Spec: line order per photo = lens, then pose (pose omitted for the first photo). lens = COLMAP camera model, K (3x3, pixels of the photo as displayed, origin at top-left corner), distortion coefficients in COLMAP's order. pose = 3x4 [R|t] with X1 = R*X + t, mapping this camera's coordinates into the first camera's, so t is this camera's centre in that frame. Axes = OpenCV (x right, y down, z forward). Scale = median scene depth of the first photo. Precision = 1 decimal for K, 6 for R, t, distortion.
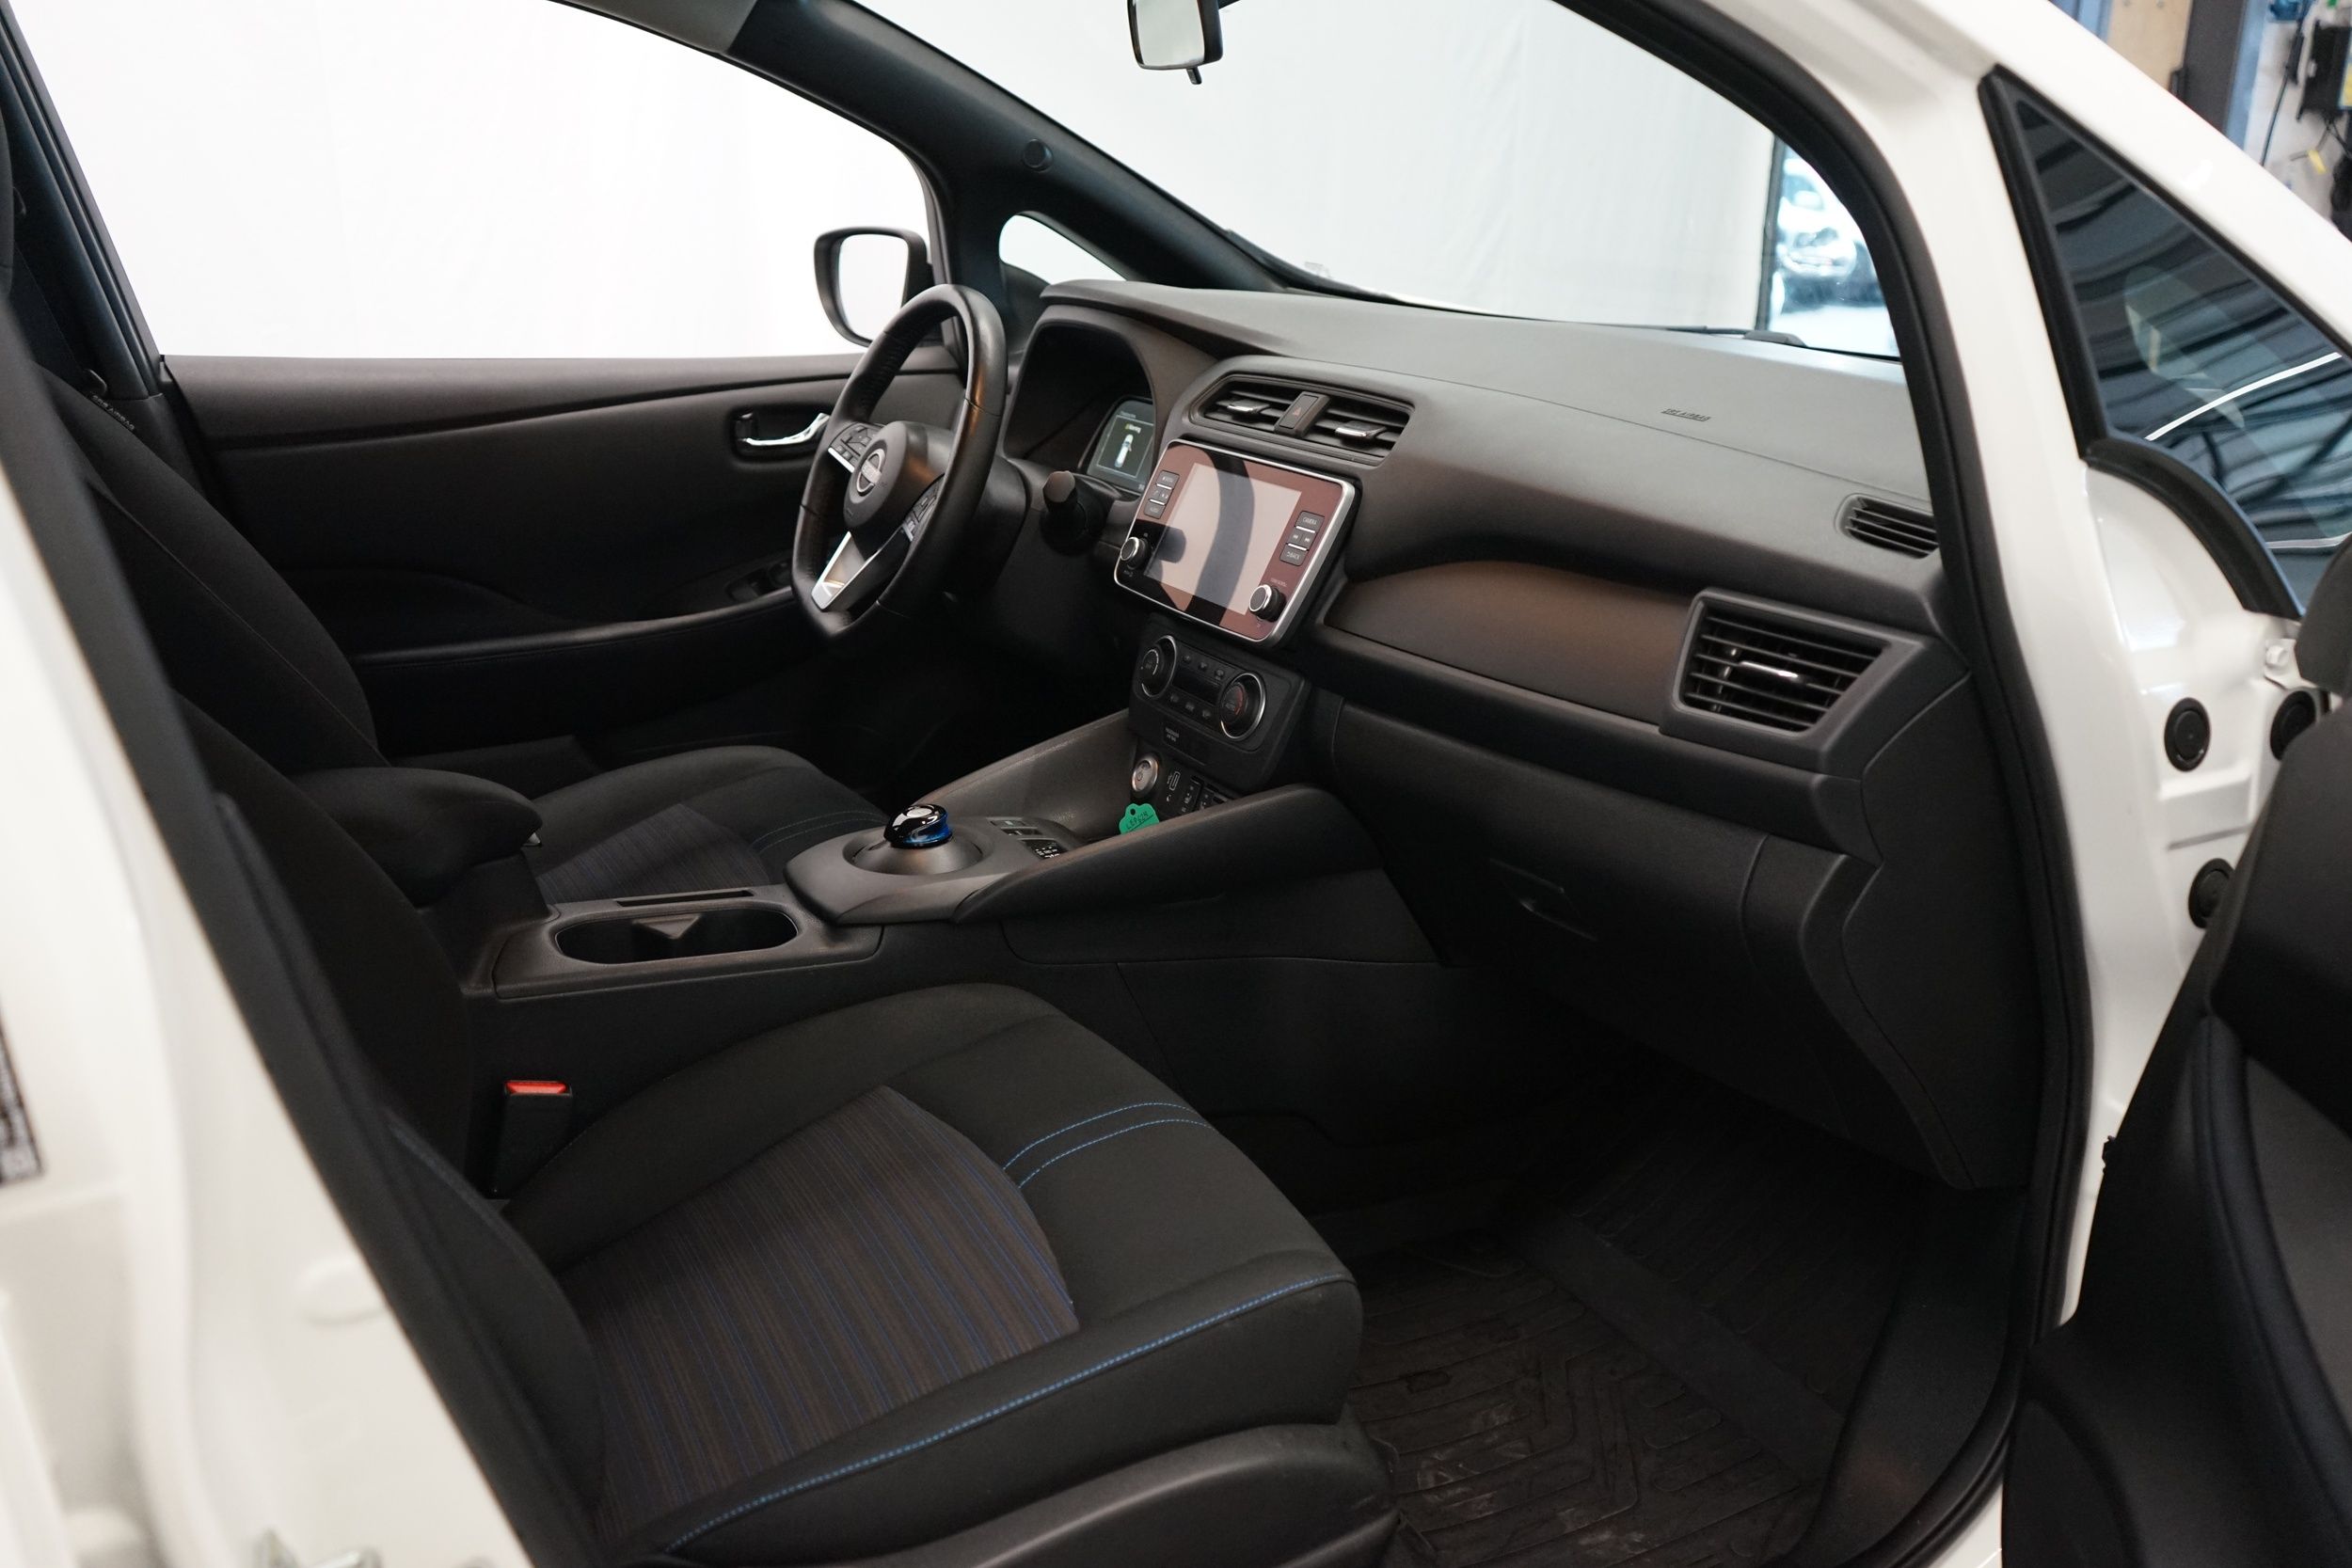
lens RADIAL K [[1844.7, 0, 1182.4], [0, 1844.7, 774.3], [0, 0, 1]] dist [-0.027824, 0.005884]
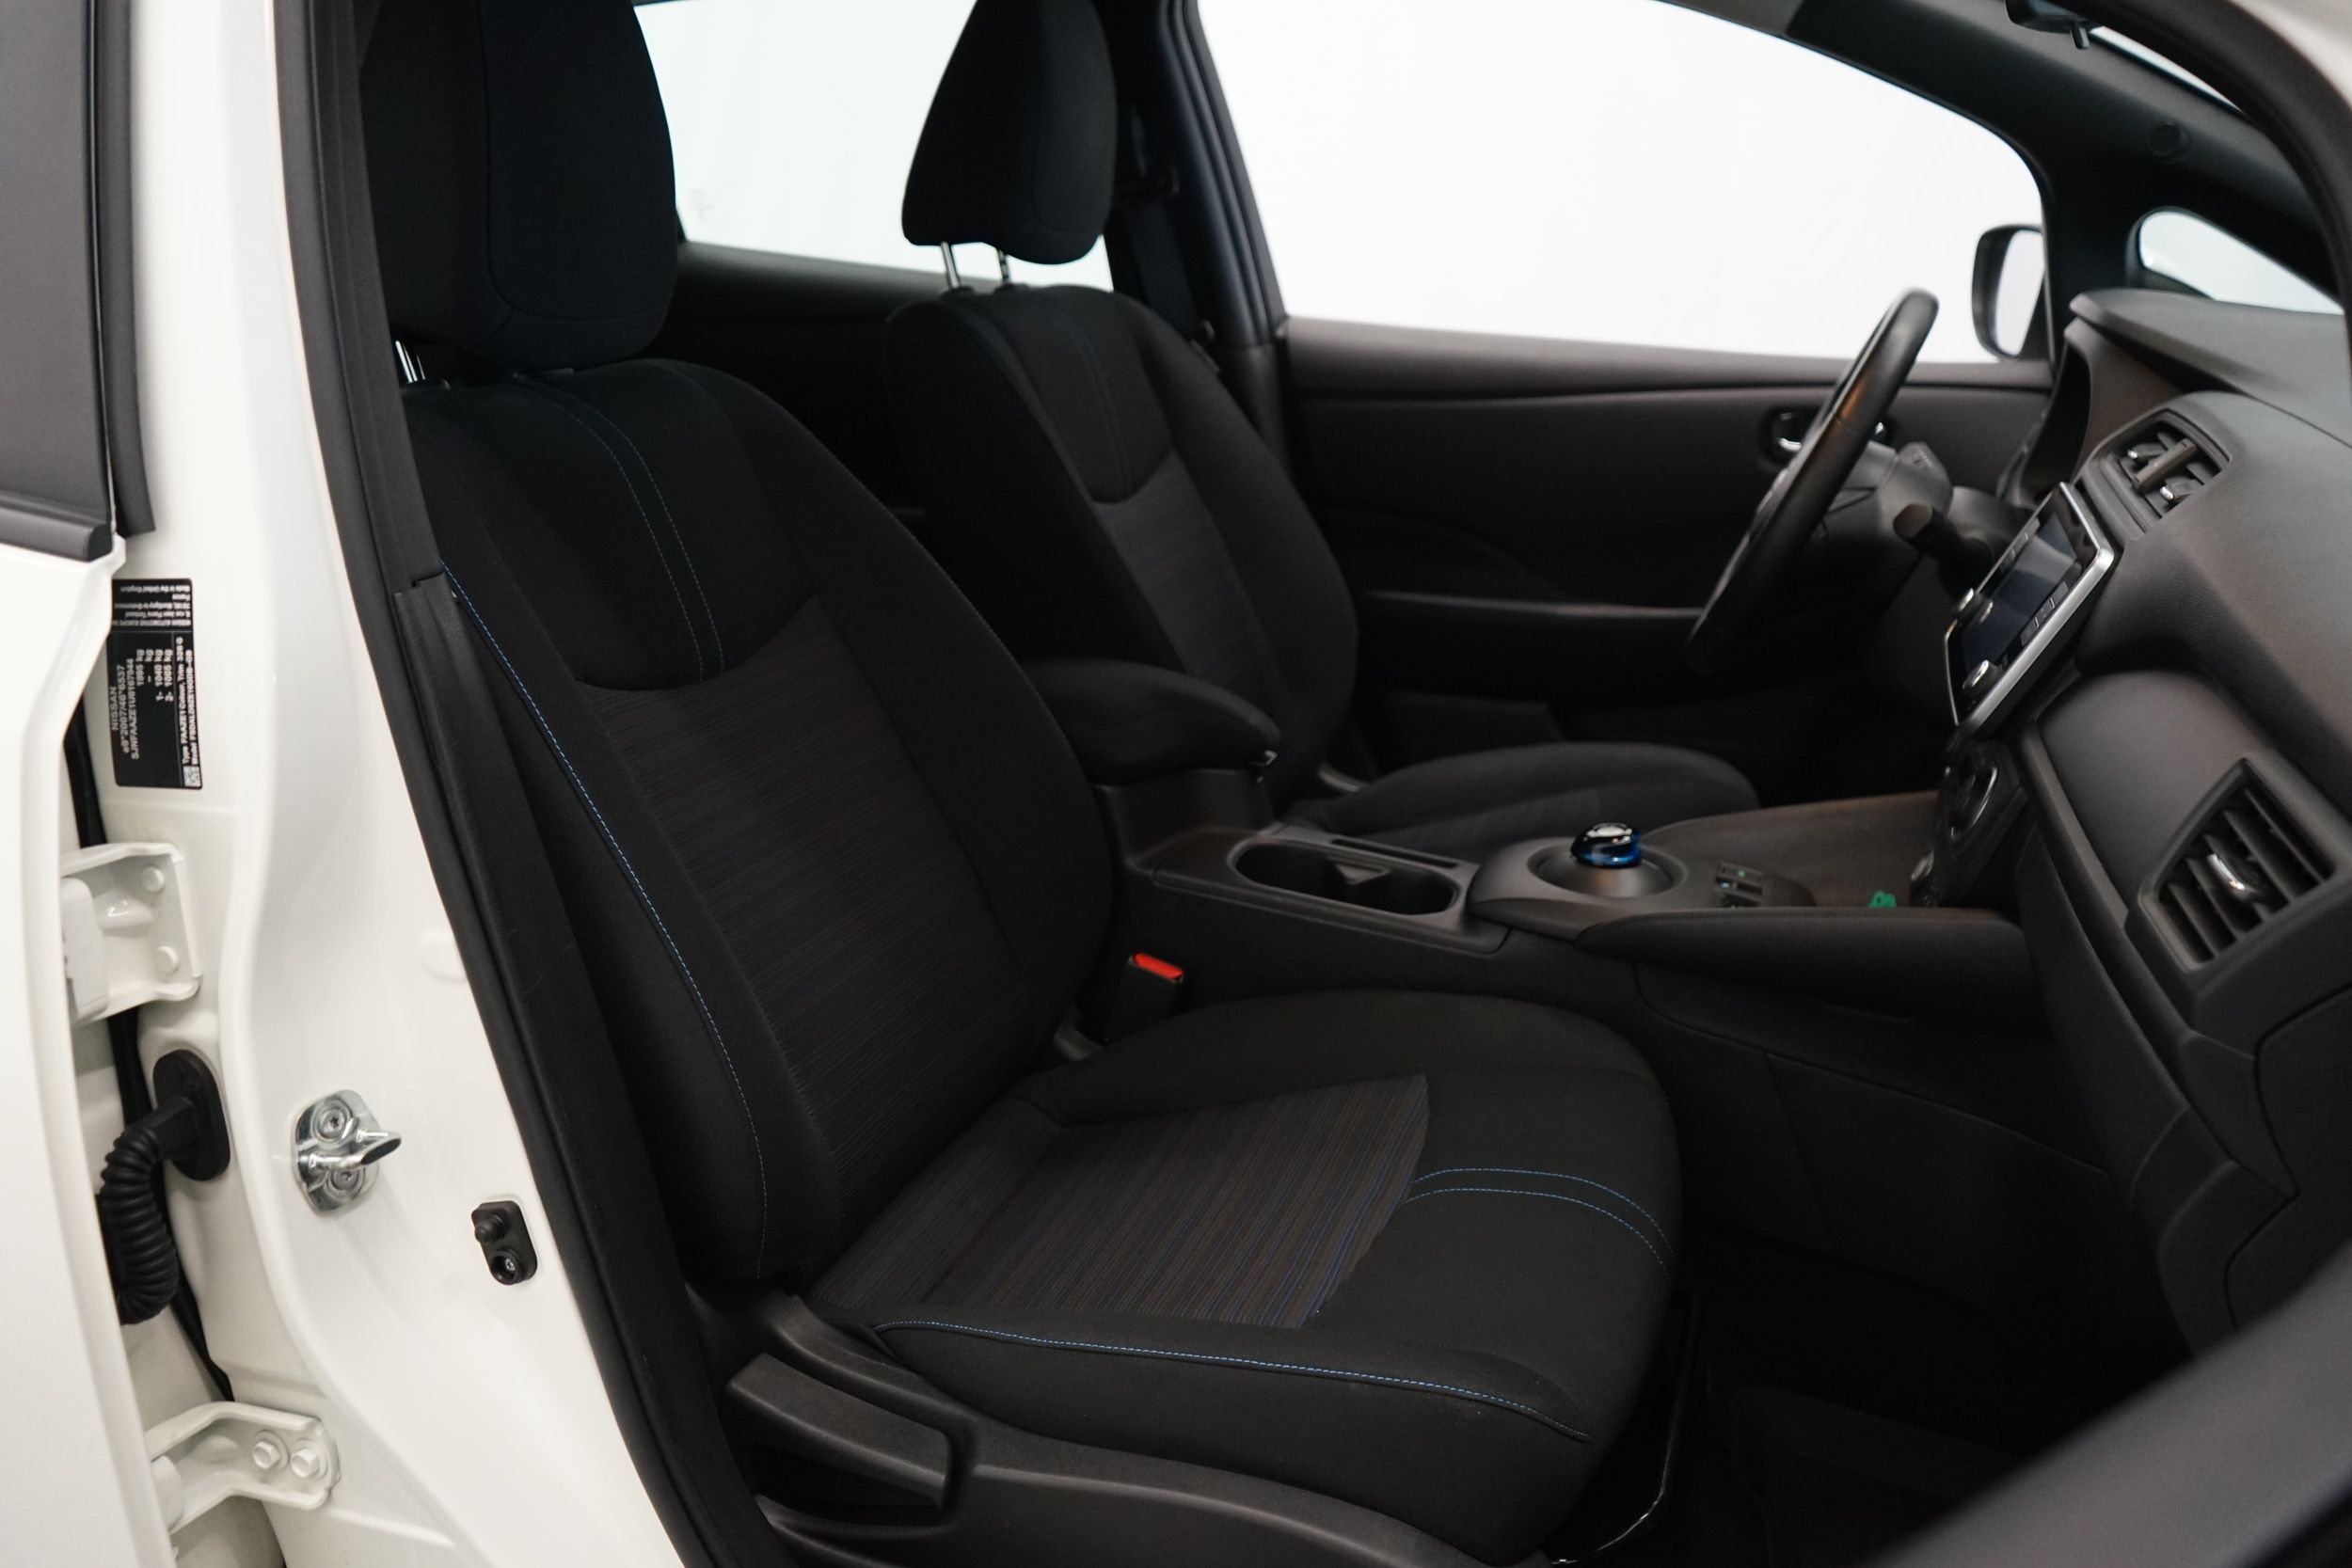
lens RADIAL K [[1844.7, 0, 1181.5], [0, 1844.7, 793.6], [0, 0, 1]] dist [-0.027824, 0.005884]
pose [[0.672474, 0.234395, -0.702024, 0.375462], [-0.227409, 0.968080, 0.105389, -0.048181], [0.704318, 0.088775, 0.704312, 0.174618]]
